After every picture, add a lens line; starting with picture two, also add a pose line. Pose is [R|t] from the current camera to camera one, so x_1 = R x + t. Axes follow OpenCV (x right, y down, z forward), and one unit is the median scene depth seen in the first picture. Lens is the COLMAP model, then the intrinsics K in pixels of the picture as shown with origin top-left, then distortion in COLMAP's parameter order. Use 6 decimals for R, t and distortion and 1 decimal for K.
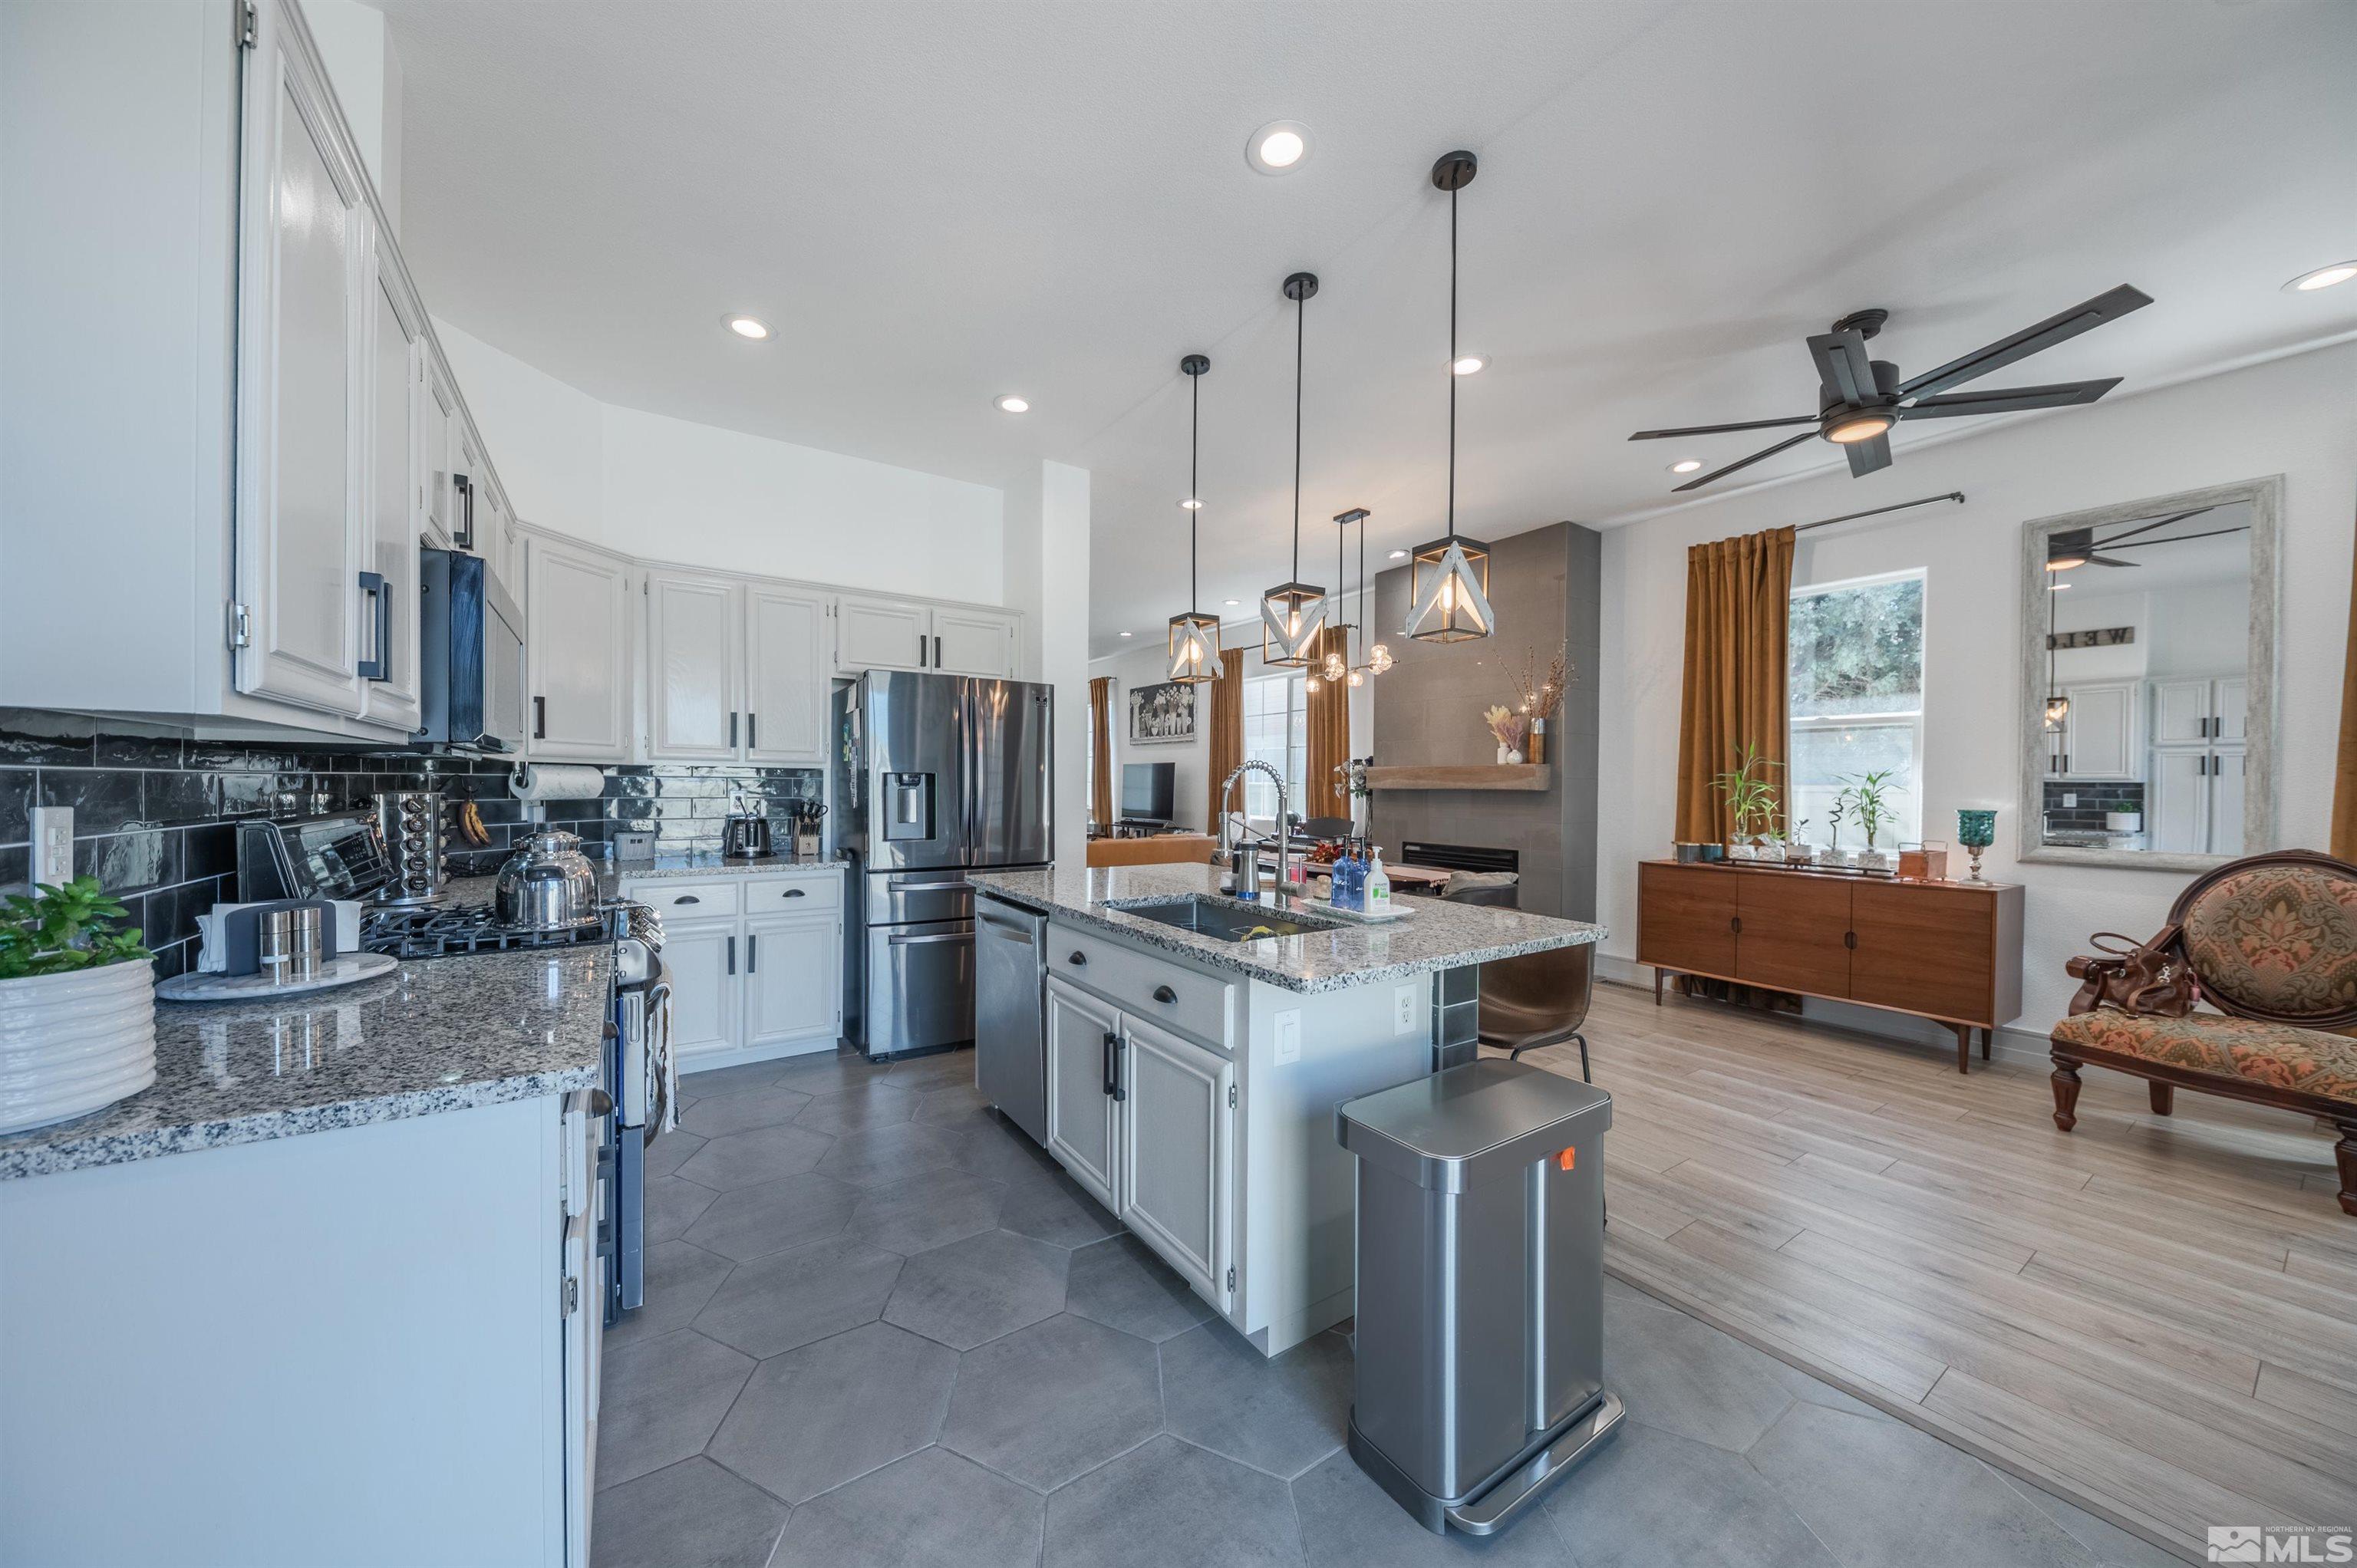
lens RADIAL K [[821.8, 0, 1169.3], [0, 821.8, 789.7], [0, 0, 1]] dist [-0.003864, -0.001175]
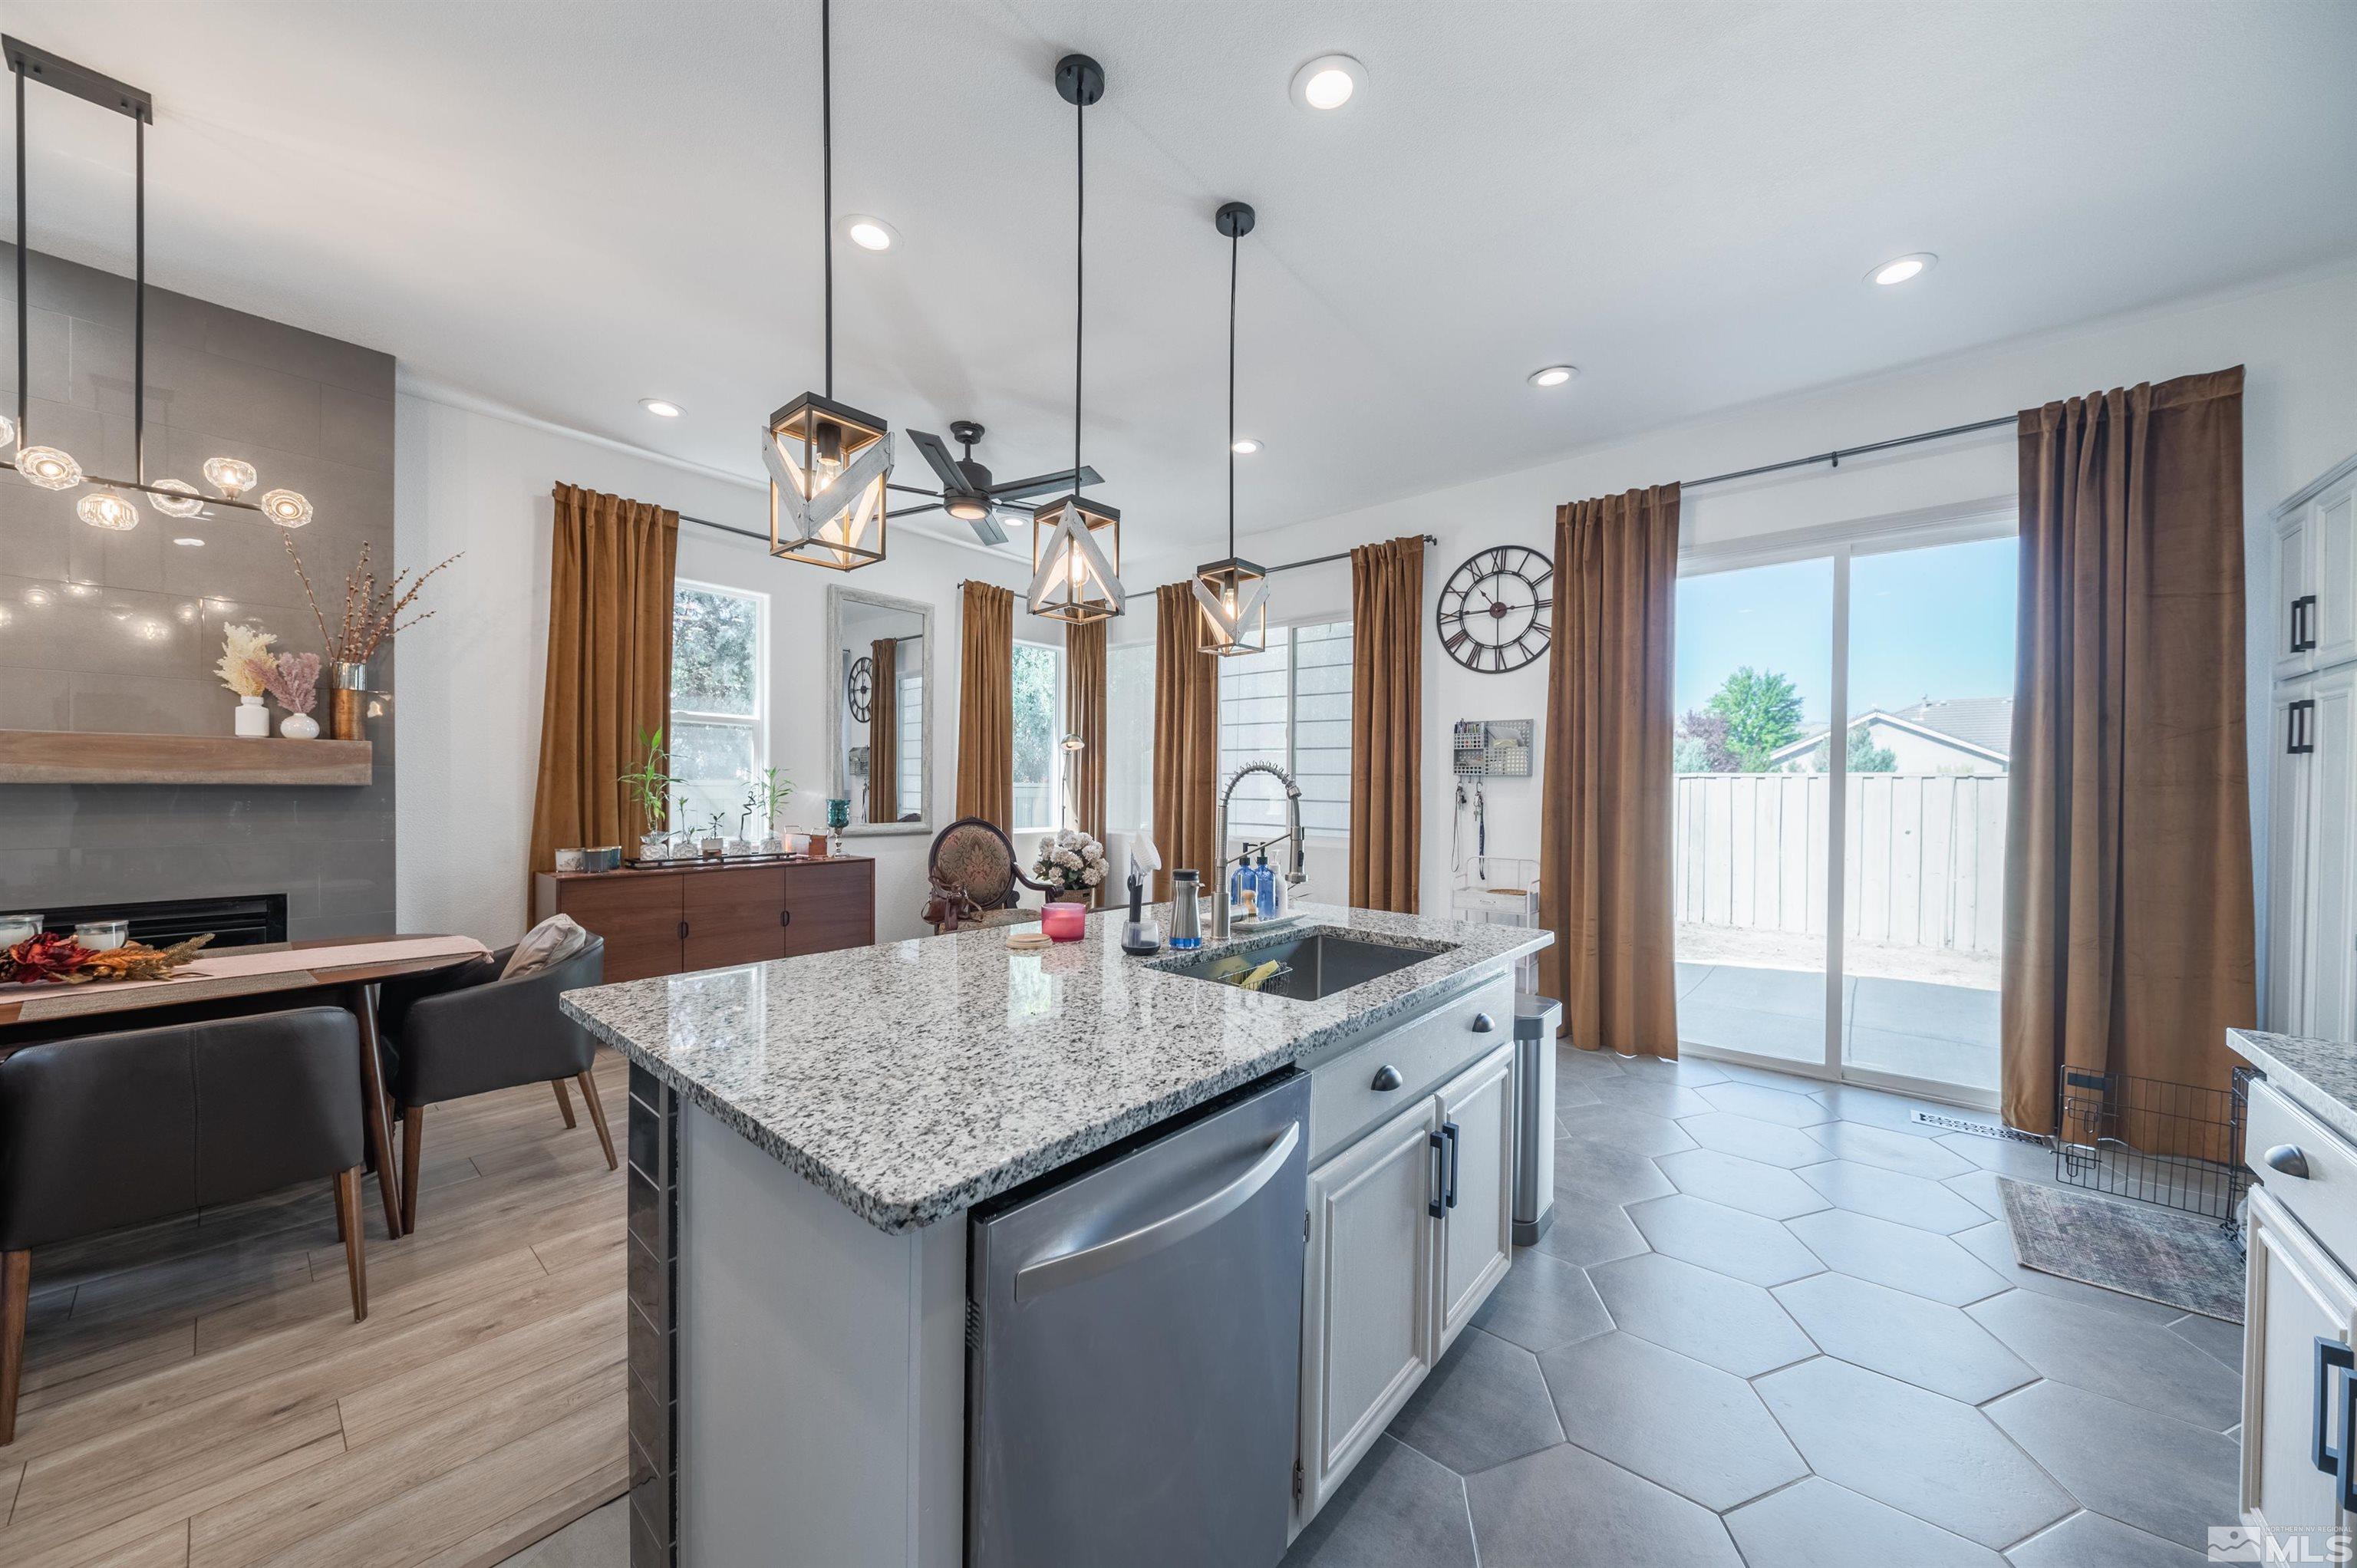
lens RADIAL K [[821.8, 0, 1173.1], [0, 821.8, 786.8], [0, 0, 1]] dist [-0.003864, -0.001175]
pose [[-0.284225, -0.010810, 0.958697, -0.360579], [-0.005988, 0.999937, 0.009500, -0.009665], [-0.958739, -0.003040, -0.284272, 0.741669]]
